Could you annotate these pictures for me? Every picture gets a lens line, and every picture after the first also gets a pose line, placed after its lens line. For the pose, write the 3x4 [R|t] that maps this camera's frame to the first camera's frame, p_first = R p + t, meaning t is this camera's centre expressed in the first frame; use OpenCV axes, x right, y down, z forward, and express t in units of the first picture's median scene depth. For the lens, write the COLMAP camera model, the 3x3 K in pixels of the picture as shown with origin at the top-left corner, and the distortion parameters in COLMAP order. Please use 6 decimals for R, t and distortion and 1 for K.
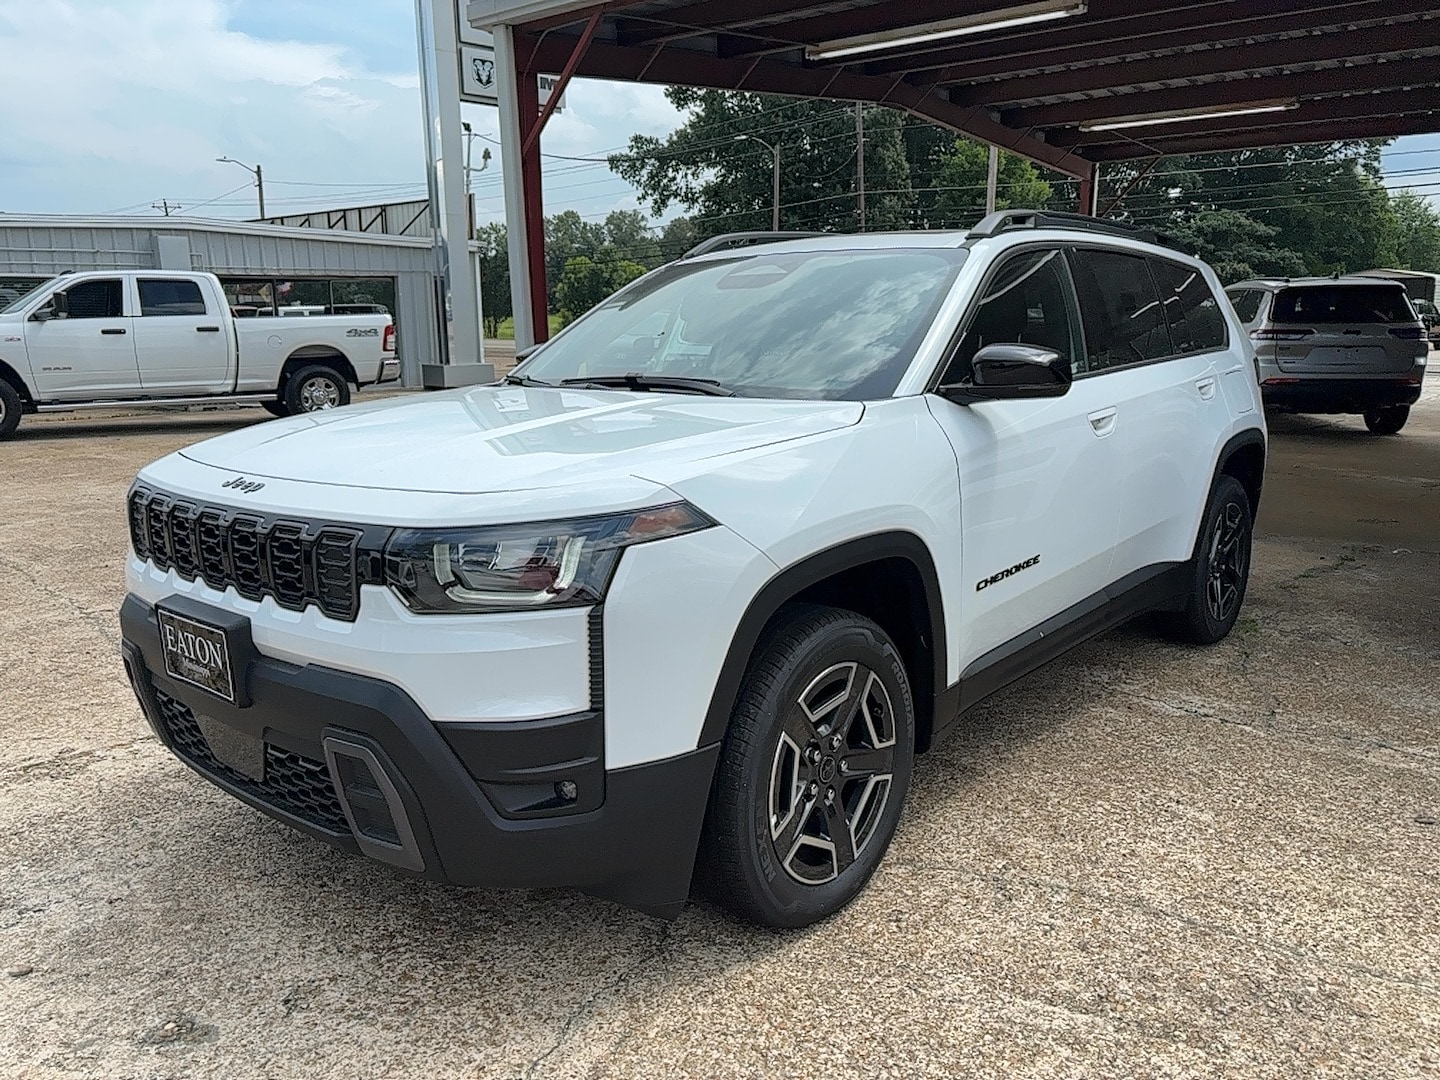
lens RADIAL K [[1061.6, 0, 729.0], [0, 1061.6, 554.9], [0, 0, 1]] dist [0.034349, -0.032314]
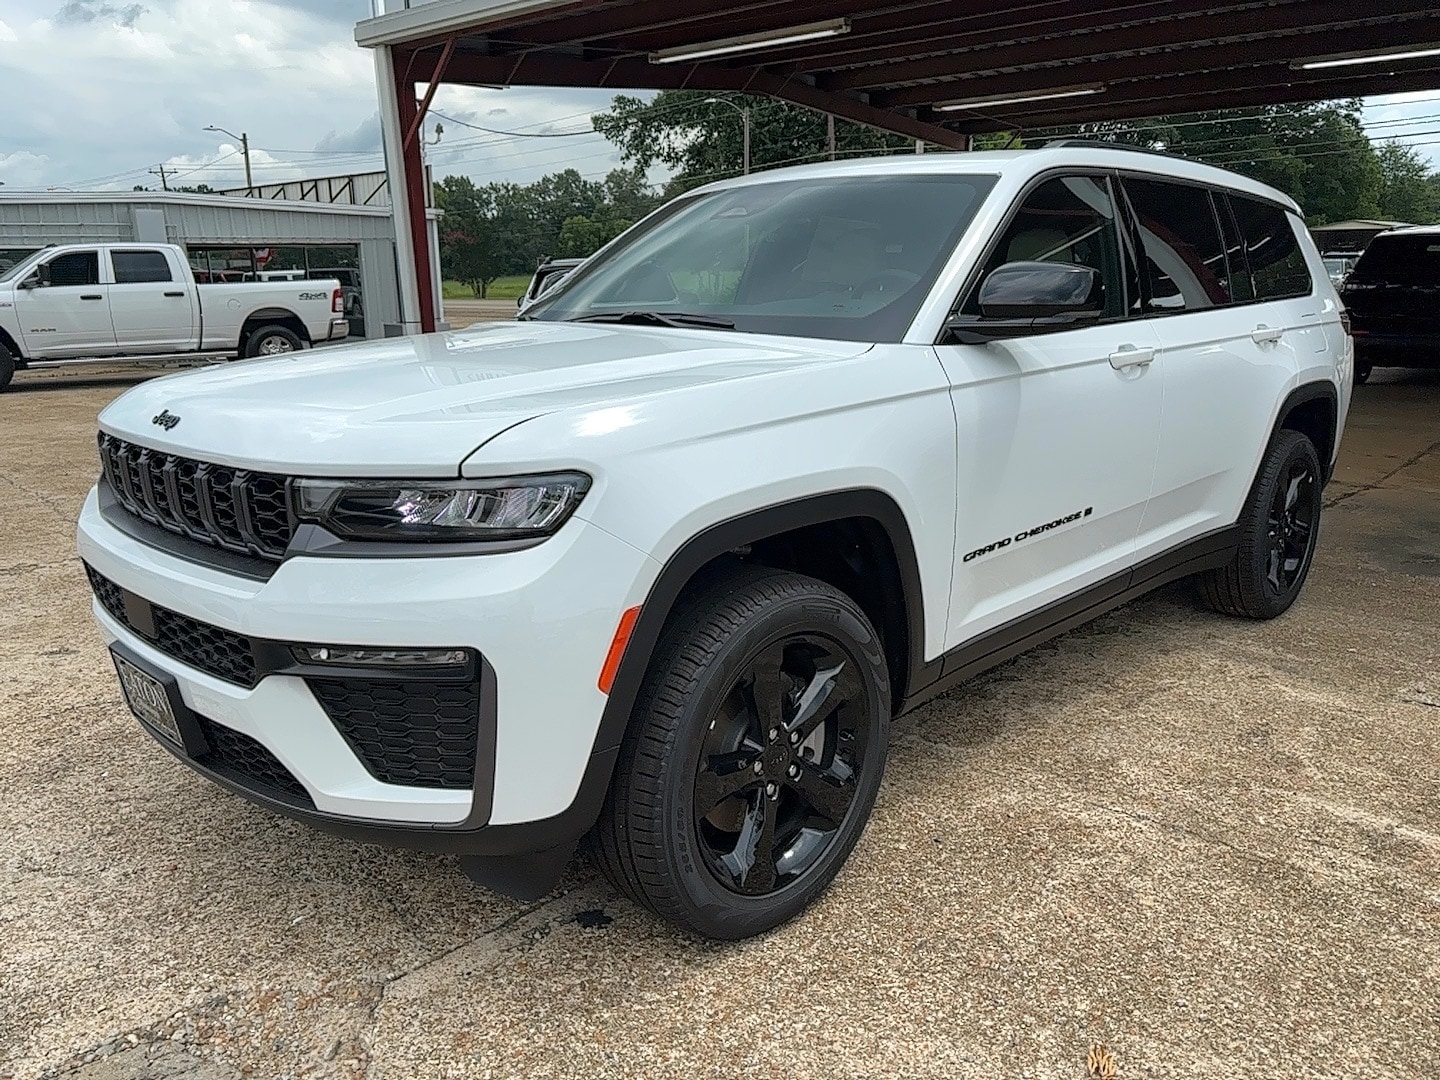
lens RADIAL K [[1061.6, 0, 723.0], [0, 1061.6, 546.6], [0, 0, 1]] dist [0.034349, -0.032314]
pose [[0.999897, -0.008122, -0.011808, 0.082526], [0.008474, 0.999511, 0.030086, 0.021717], [0.011557, -0.030183, 0.999478, -0.108053]]
